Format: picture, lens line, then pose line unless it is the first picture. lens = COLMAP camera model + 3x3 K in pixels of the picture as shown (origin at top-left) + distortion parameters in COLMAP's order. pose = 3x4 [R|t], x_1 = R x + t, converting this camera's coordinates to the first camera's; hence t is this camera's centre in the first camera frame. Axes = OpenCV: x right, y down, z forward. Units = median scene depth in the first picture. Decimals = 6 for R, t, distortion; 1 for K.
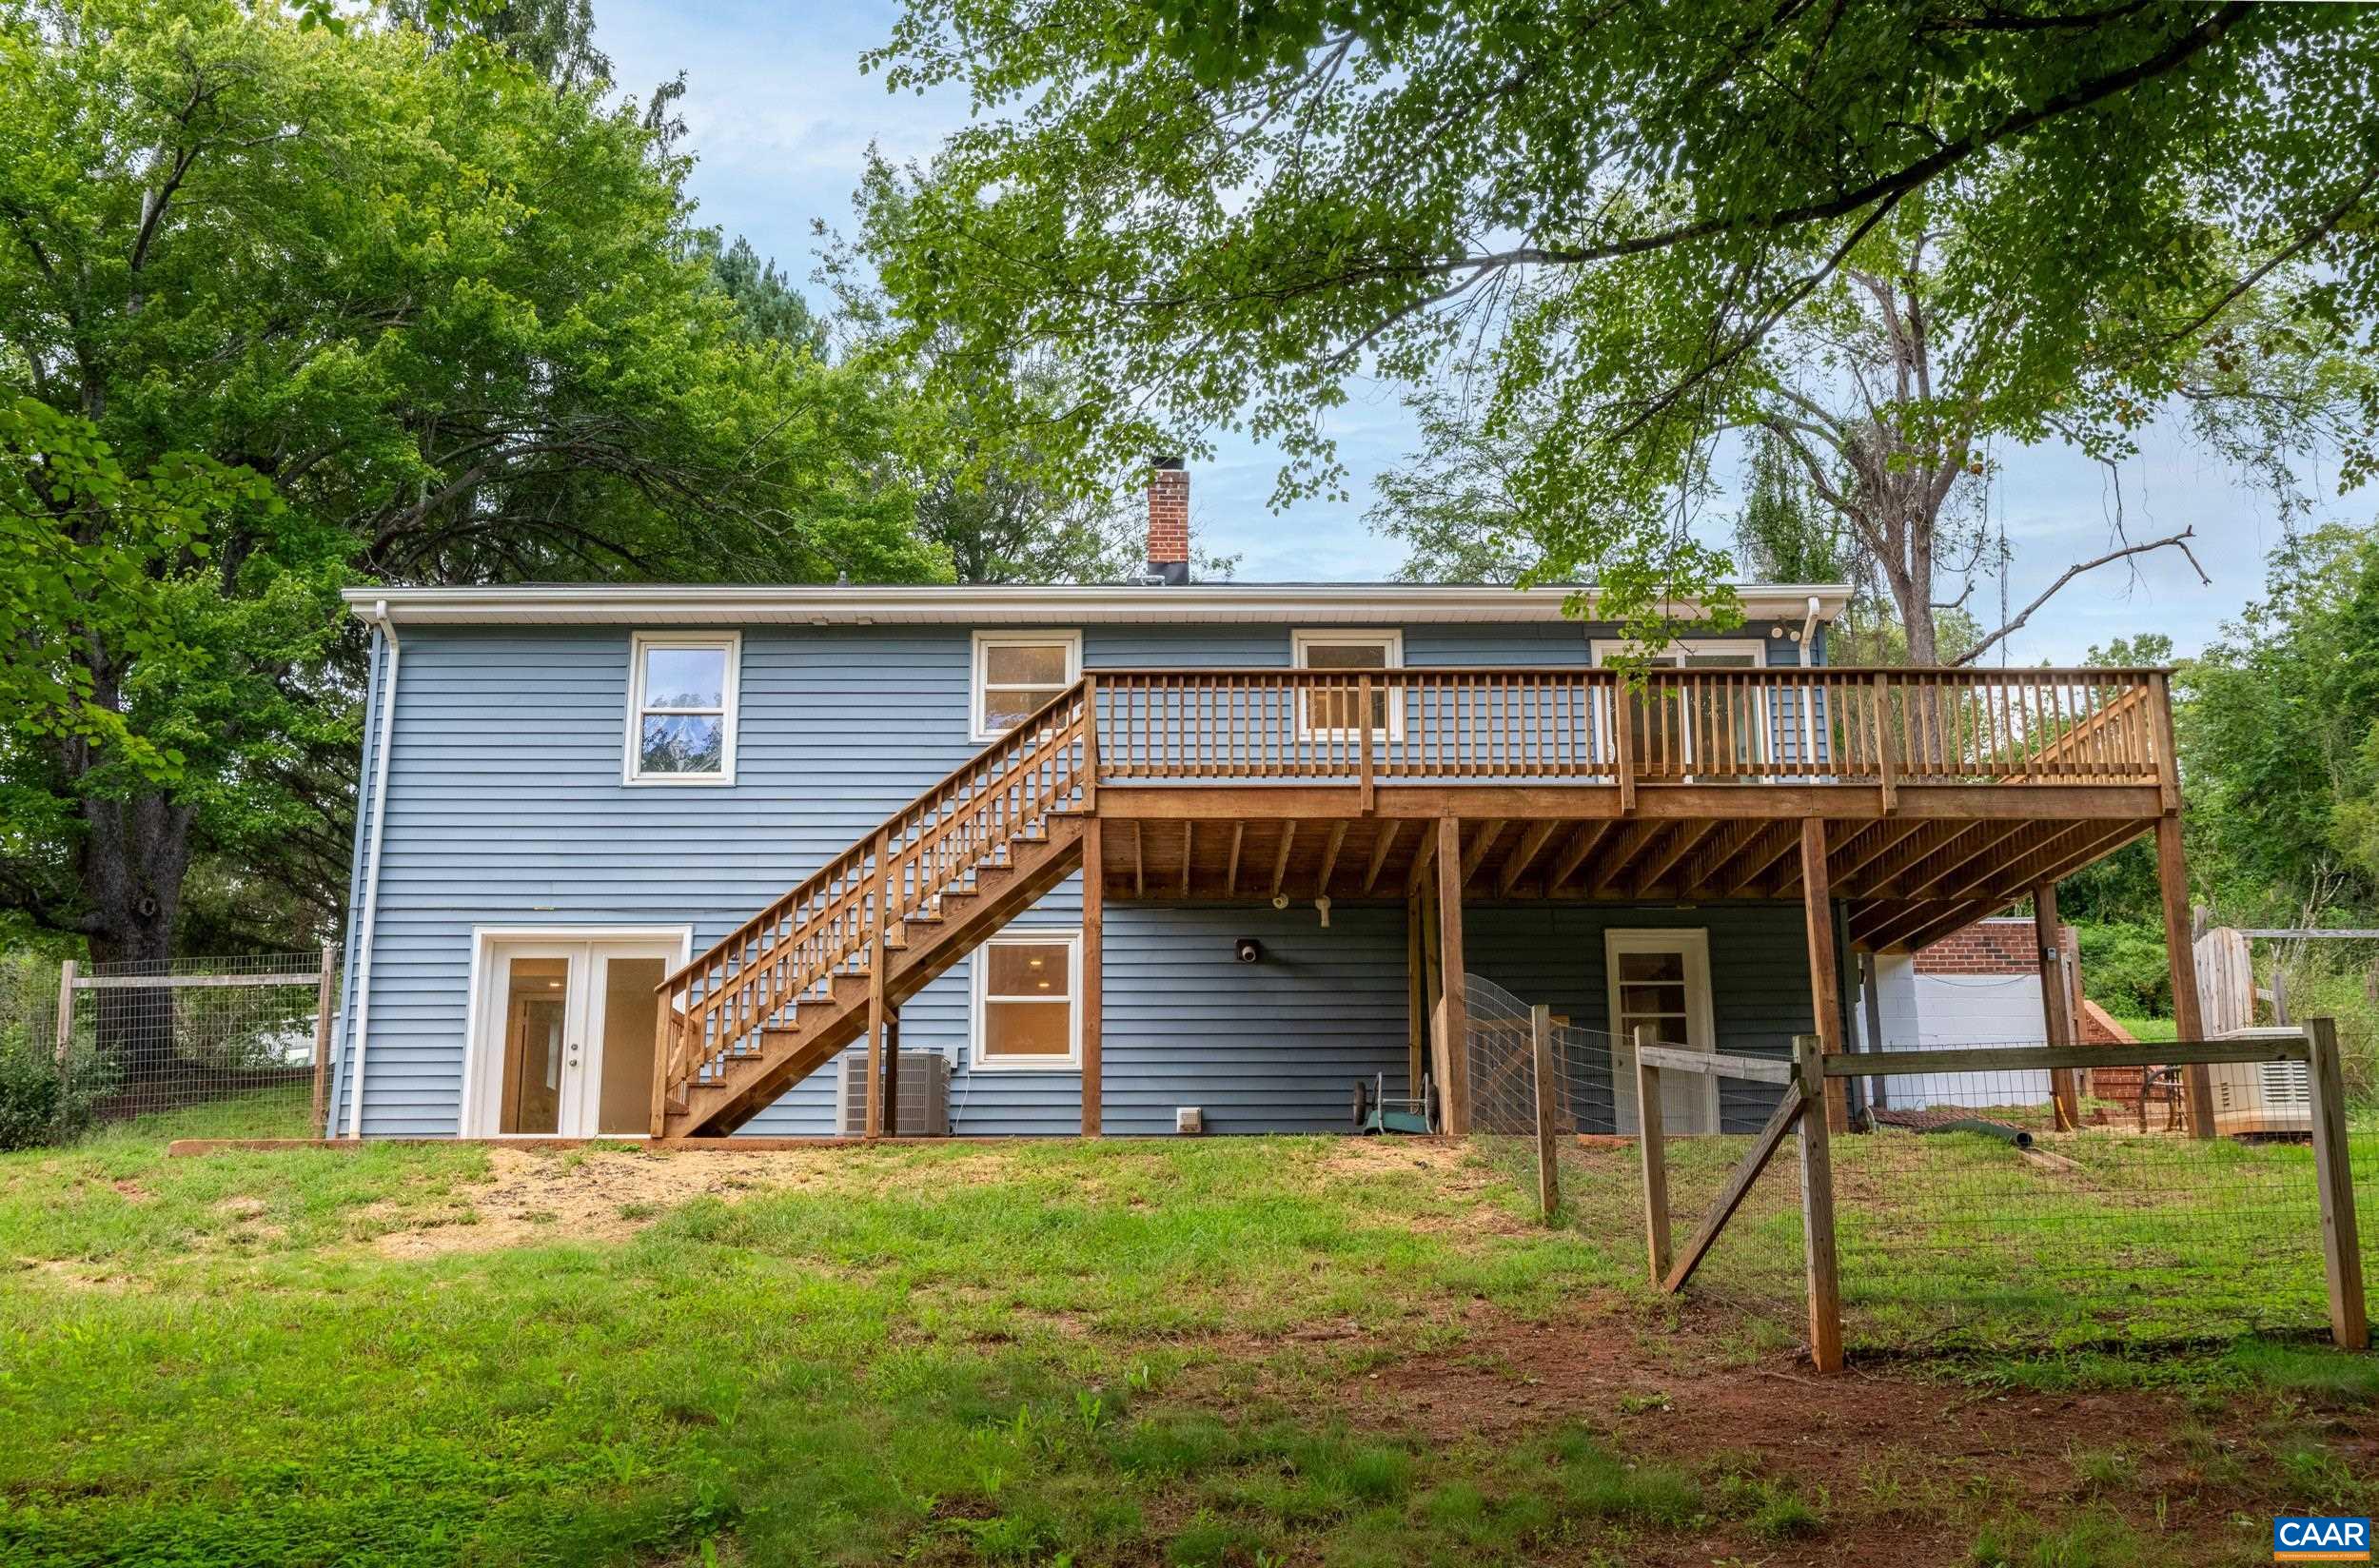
lens RADIAL K [[2198.5, 0, 1189.7], [0, 2198.5, 790.5], [0, 0, 1]] dist [-0.006014, 0.000000]
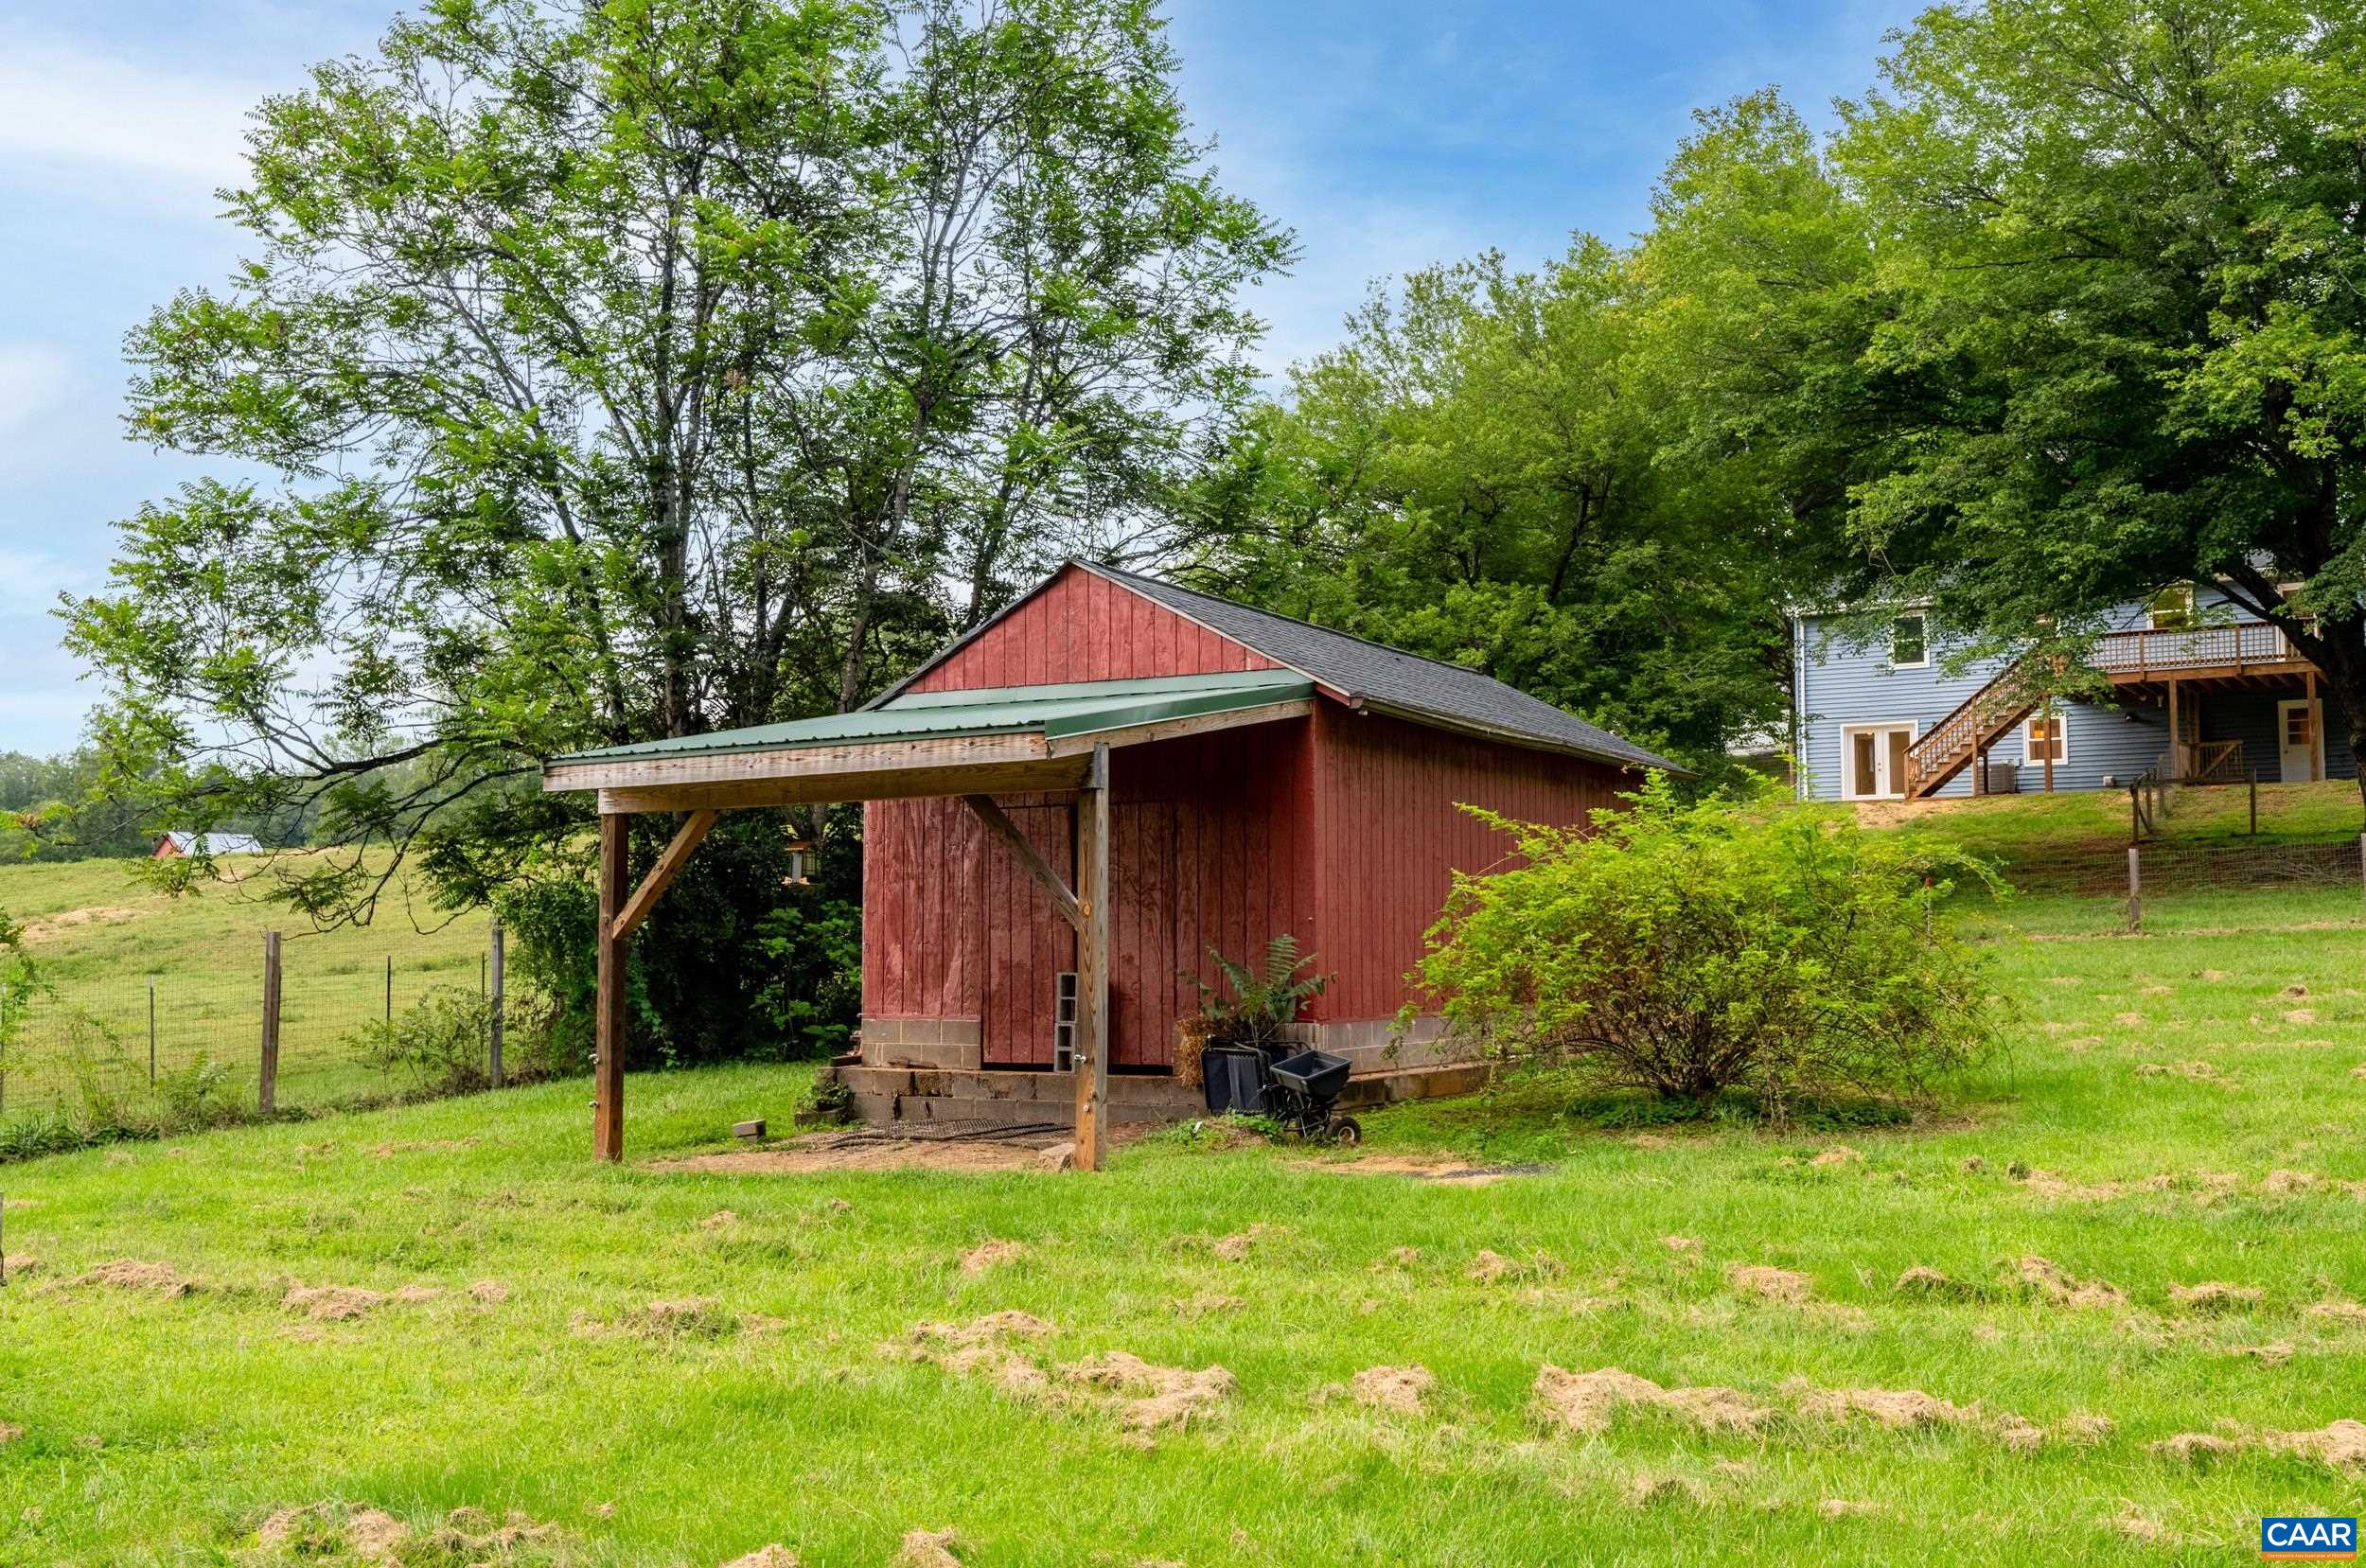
lens RADIAL K [[2077.1, 0, 1185.5], [0, 2077.1, 787.1], [0, 0, 1]] dist [-0.016292, -0.006107]
pose [[0.826061, -0.041015, -0.562086, 0.541057], [0.136673, 0.982156, 0.129192, -0.360769], [0.546757, -0.183542, 0.816926, -1.883741]]
